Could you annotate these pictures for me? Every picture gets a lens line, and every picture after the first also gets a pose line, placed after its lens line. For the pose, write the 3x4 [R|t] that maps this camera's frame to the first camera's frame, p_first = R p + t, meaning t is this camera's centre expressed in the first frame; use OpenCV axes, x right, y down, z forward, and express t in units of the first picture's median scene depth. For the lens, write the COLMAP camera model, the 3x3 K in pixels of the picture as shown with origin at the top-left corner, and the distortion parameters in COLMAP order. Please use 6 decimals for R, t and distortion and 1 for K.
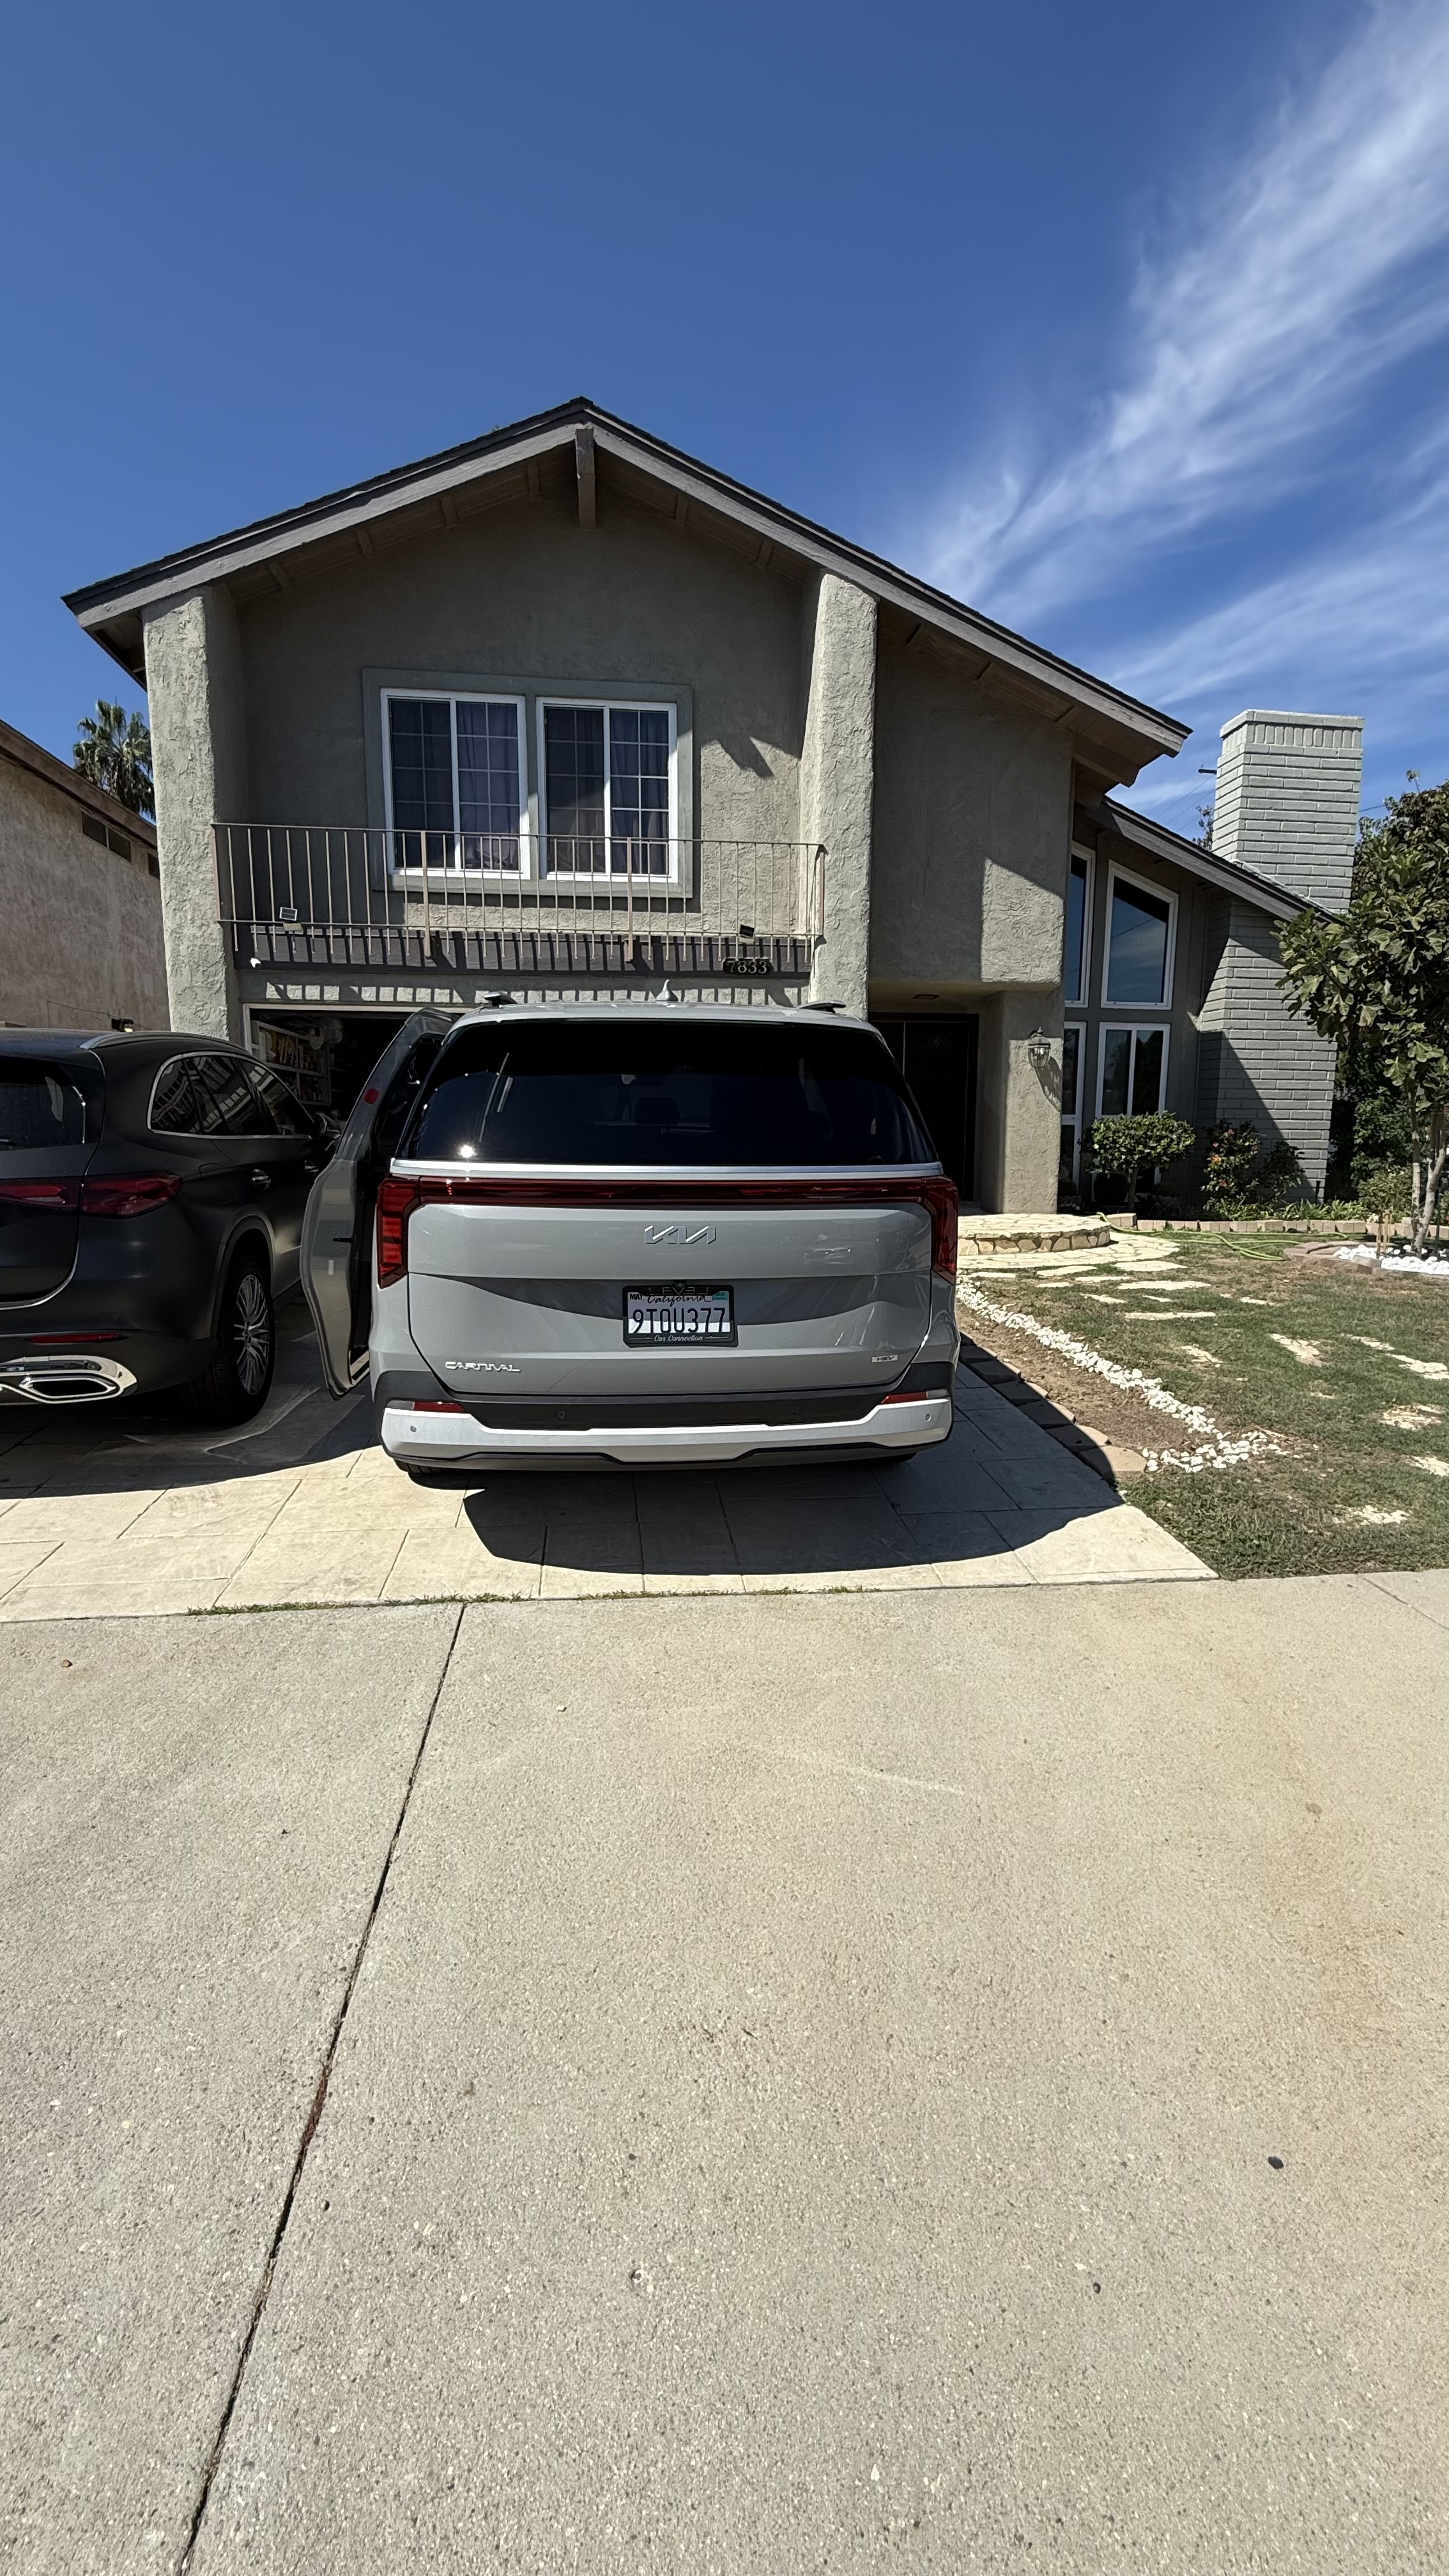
lens RADIAL K [[1026.6, 0, 724.5], [0, 1026.6, 1288.0], [0, 0, 1]] dist [0.000644, -0.000138]
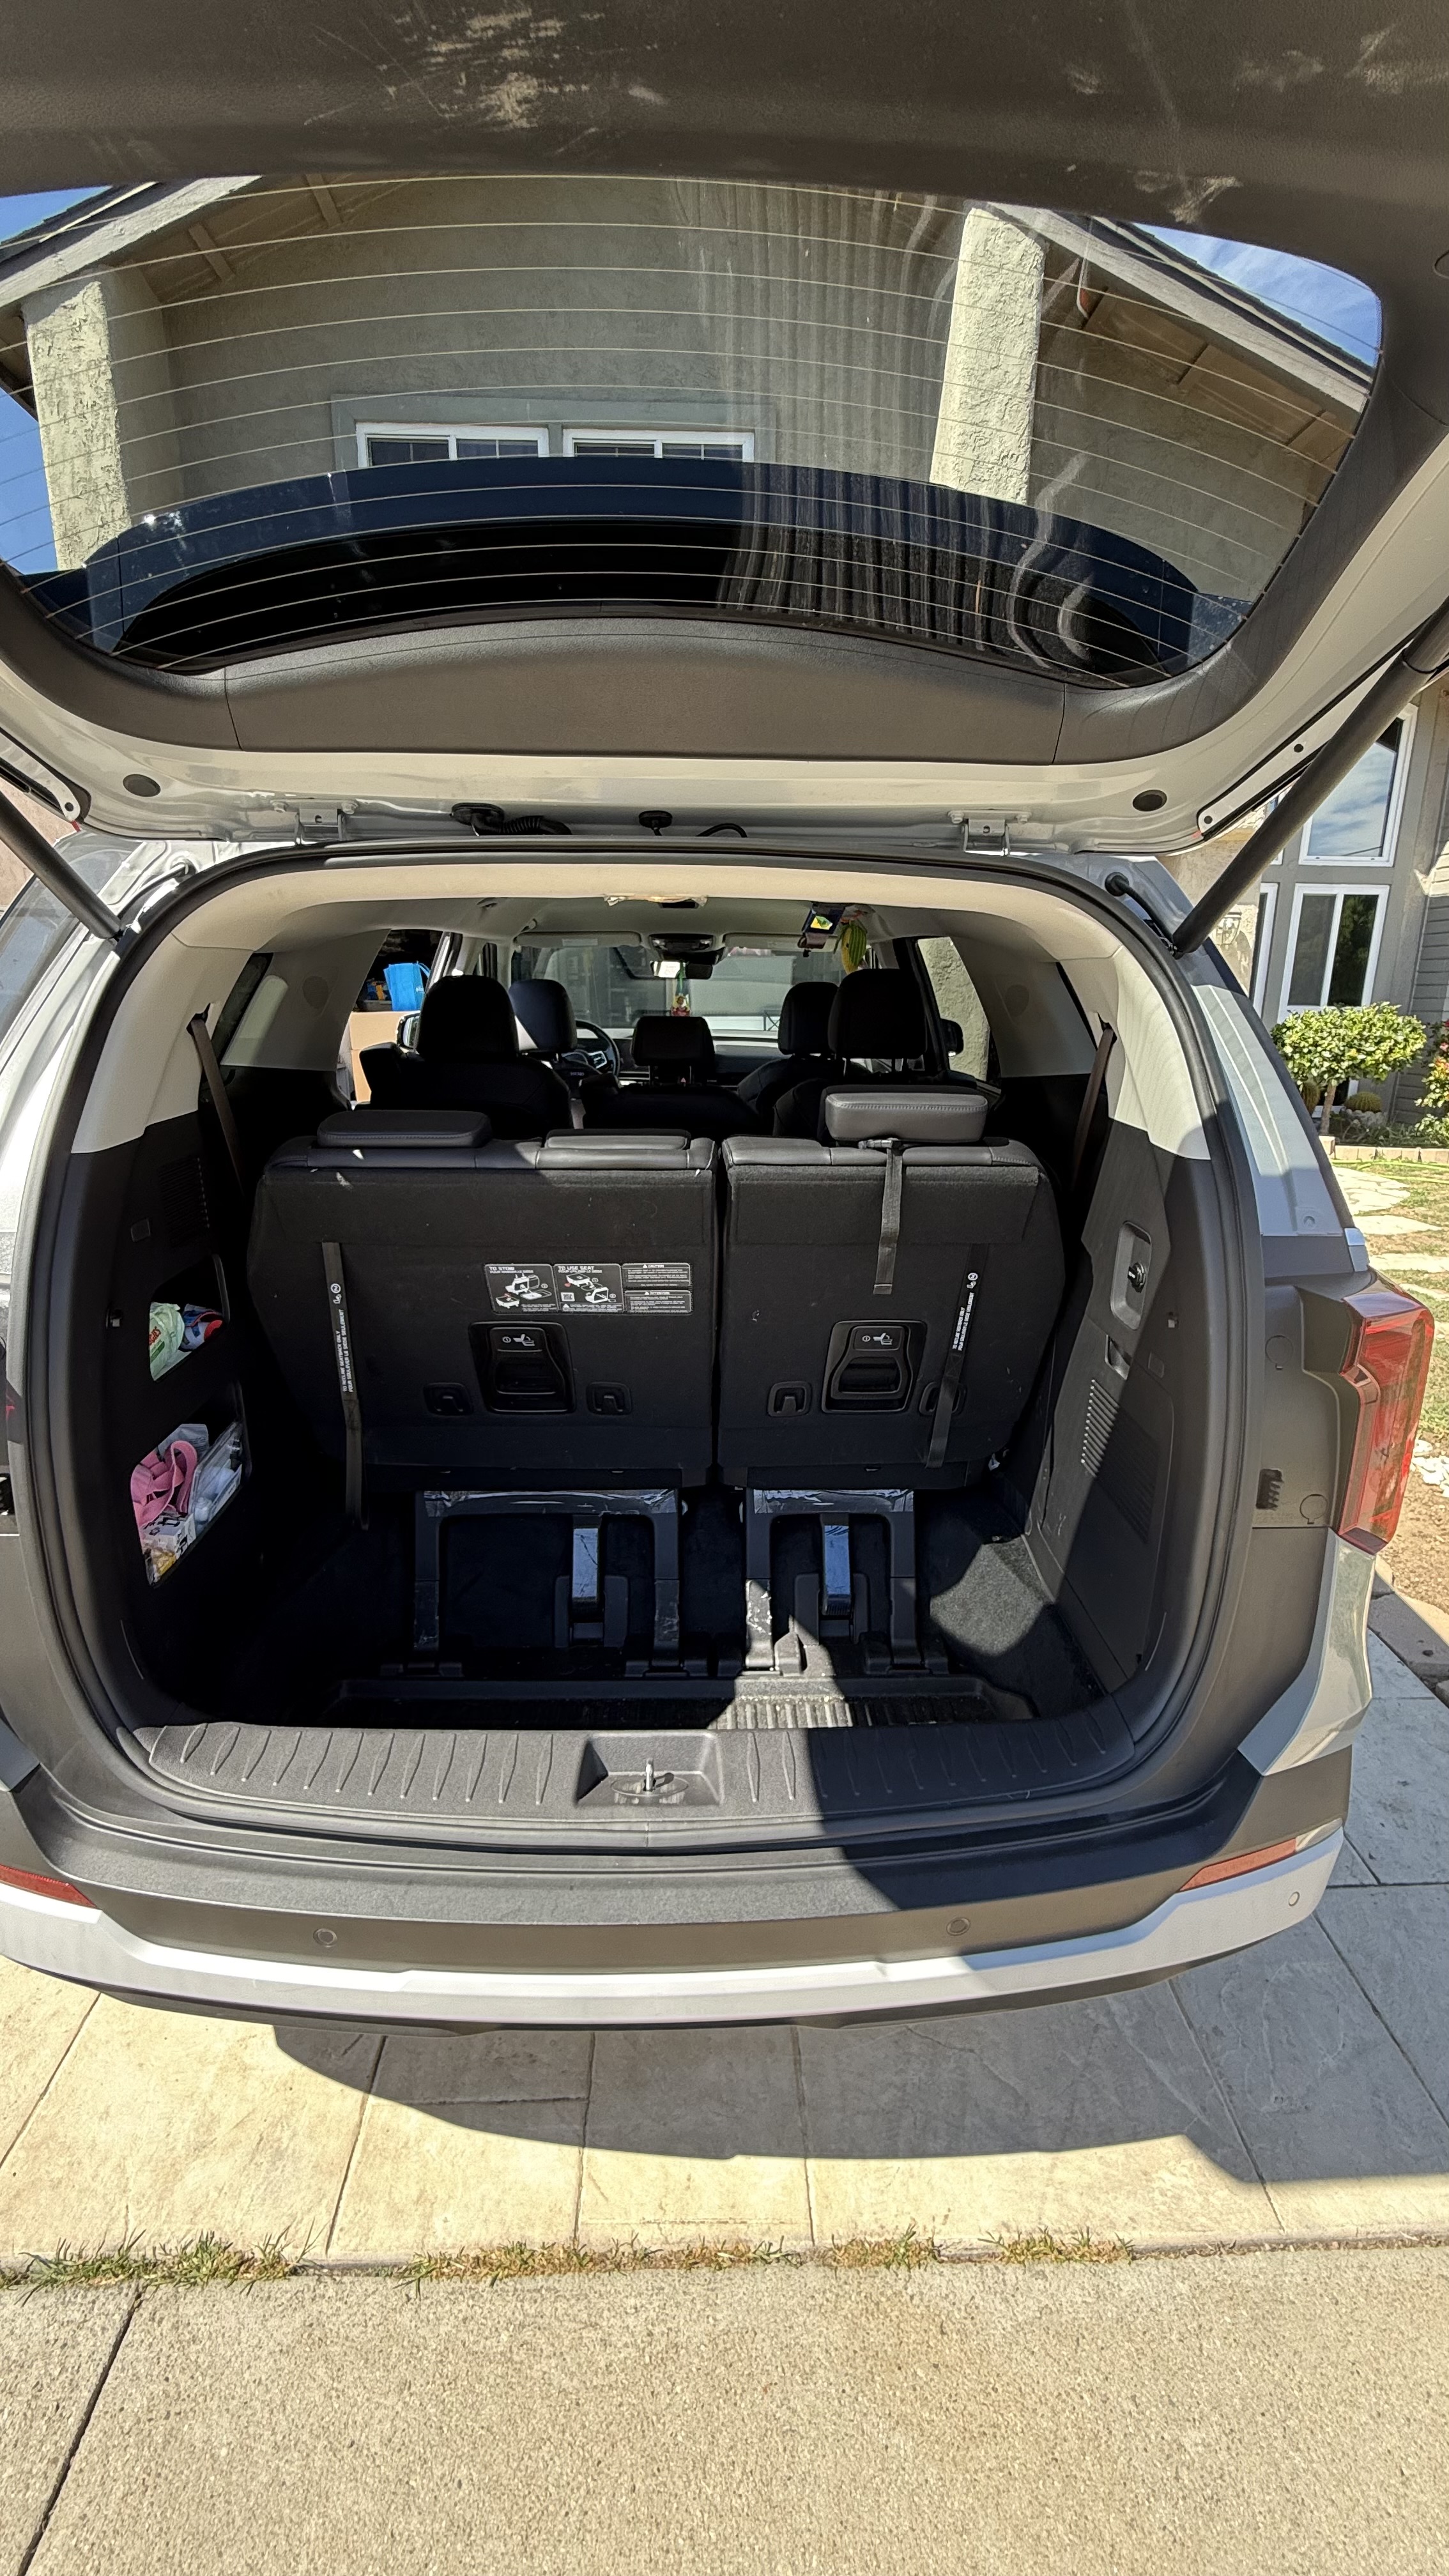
lens RADIAL K [[1026.6, 0, 724.5], [0, 1026.6, 1288.0], [0, 0, 1]] dist [0.000644, -0.000138]
pose [[0.996698, 0.022261, -0.078089, 0.003192], [-0.013307, 0.993465, 0.113358, -0.054462], [0.080102, -0.111944, 0.990481, 0.234729]]
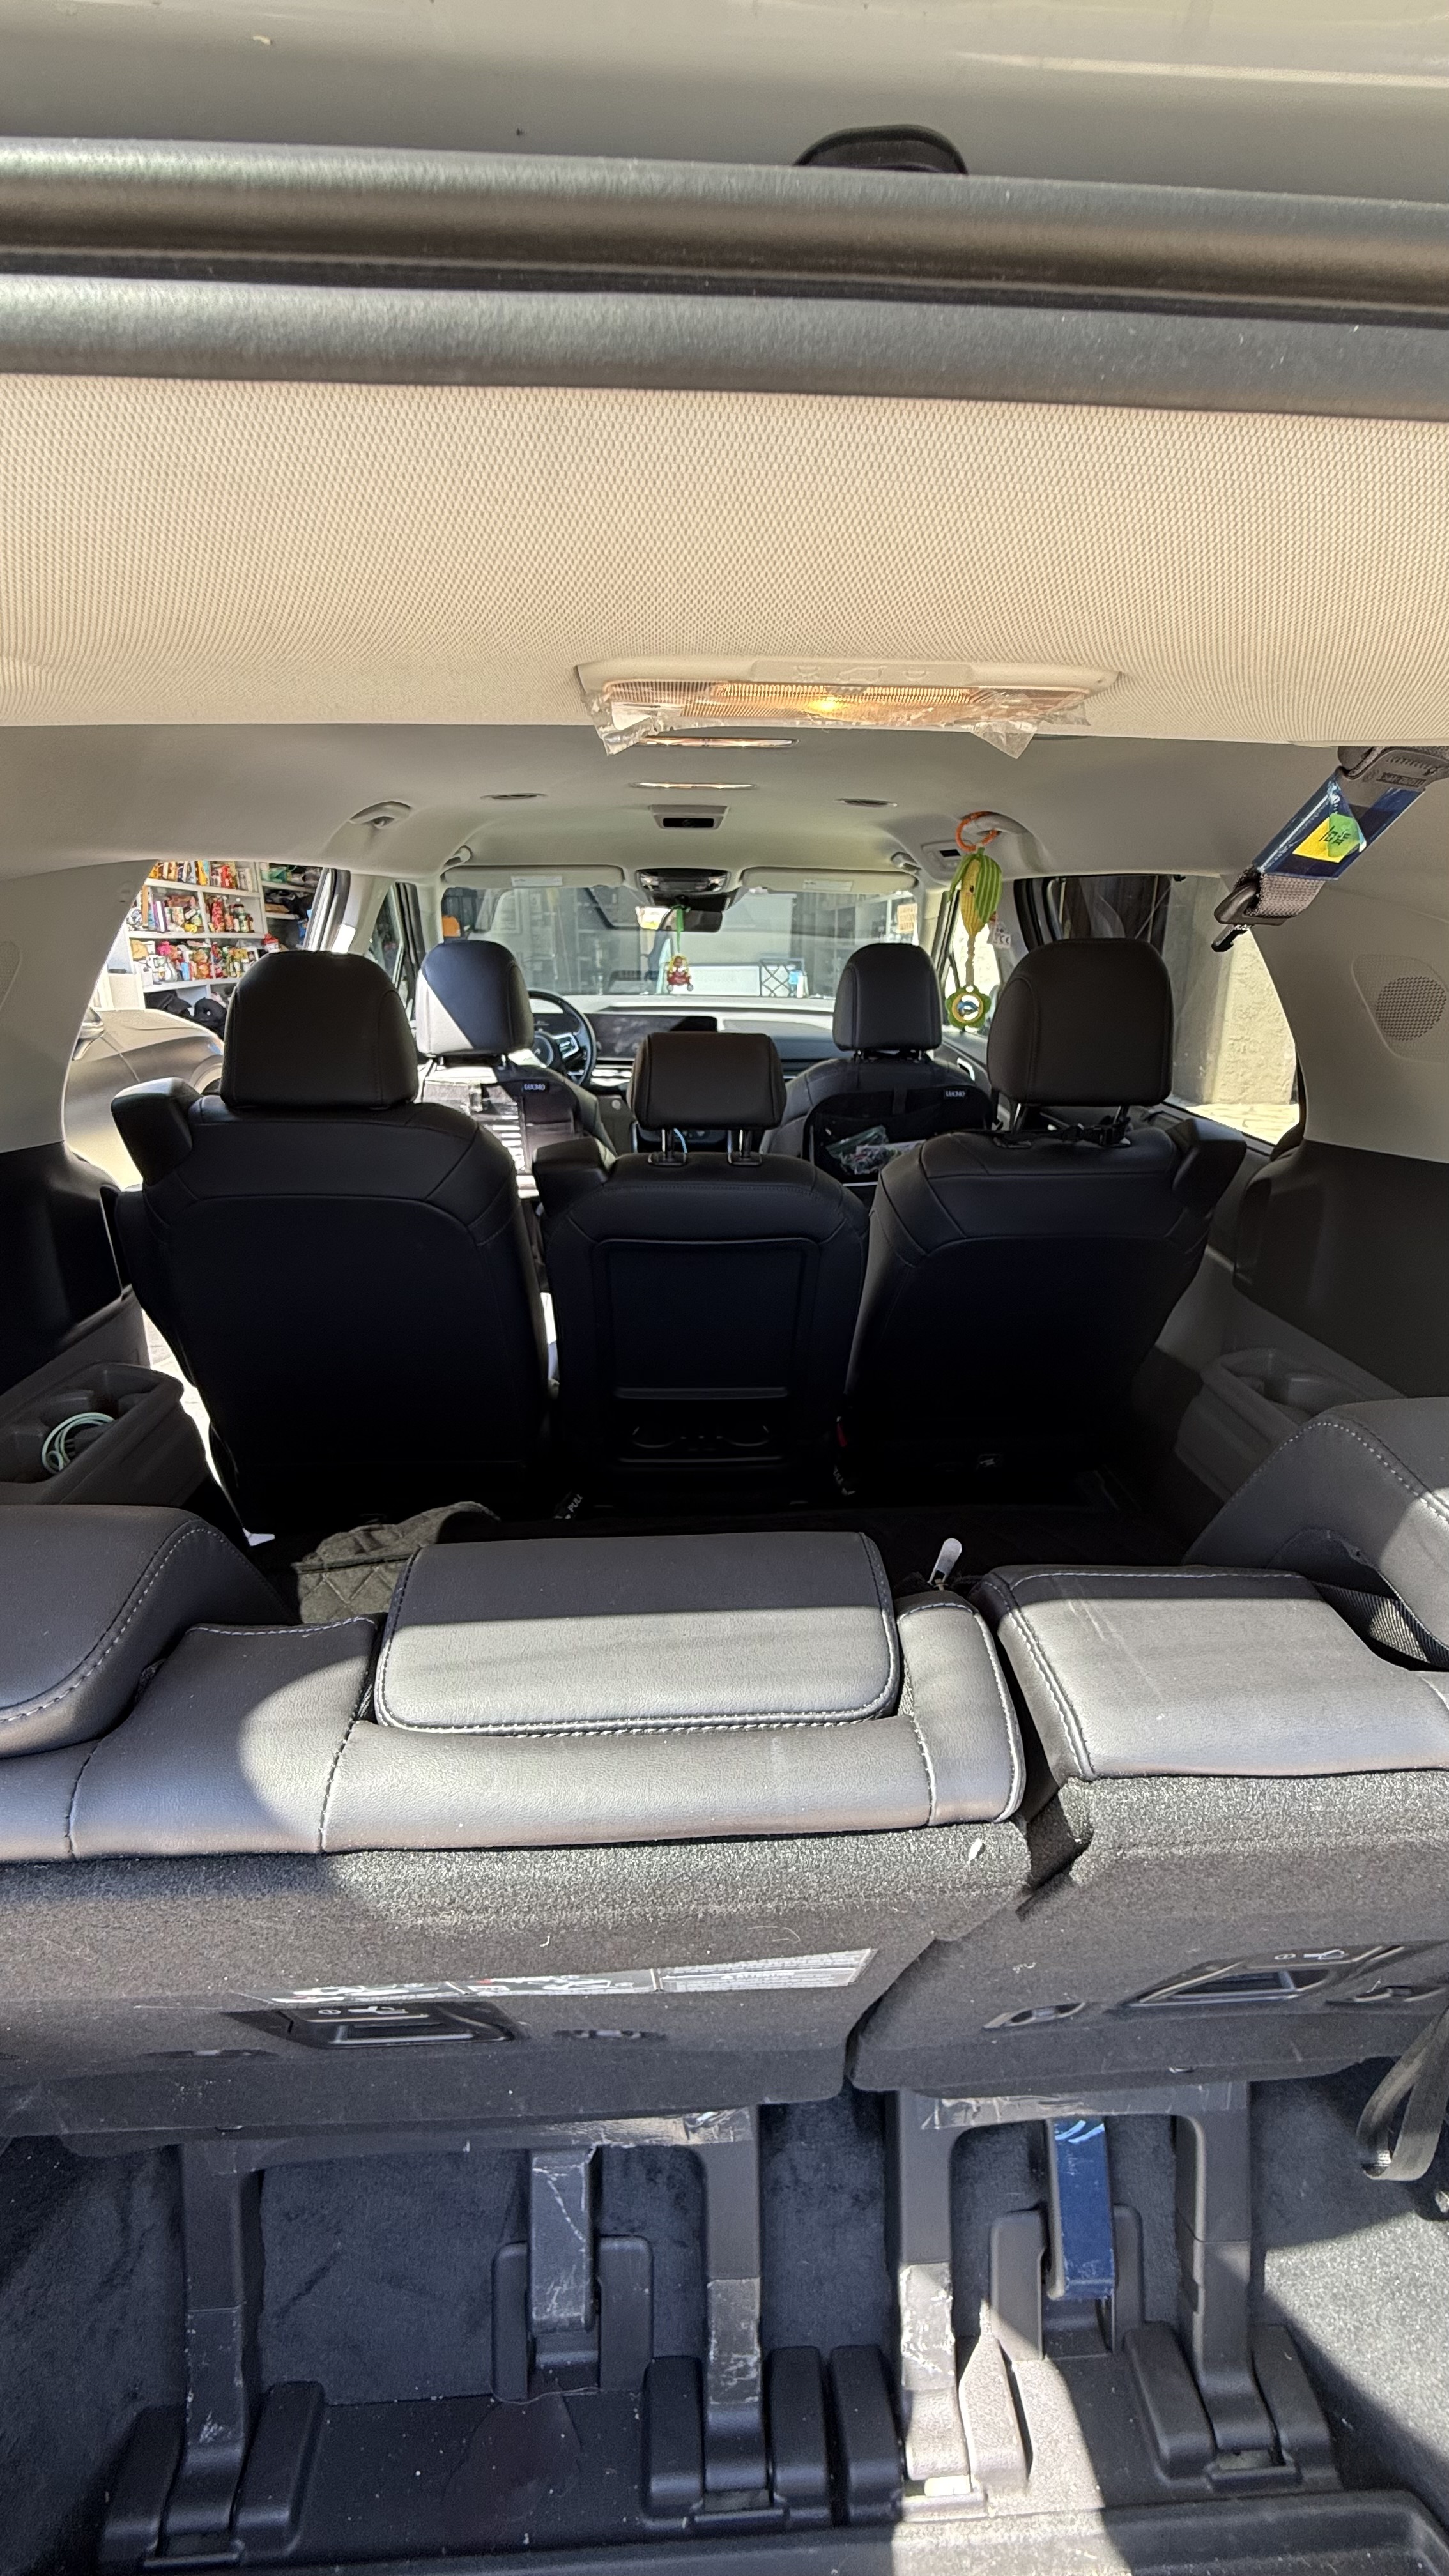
lens RADIAL K [[1026.6, 0, 724.5], [0, 1026.6, 1288.0], [0, 0, 1]] dist [0.000644, -0.000138]
pose [[0.998614, 0.015412, -0.050332, -0.032141], [-0.006755, 0.985791, 0.167838, -0.093252], [0.052204, -0.167265, 0.984529, 0.409313]]
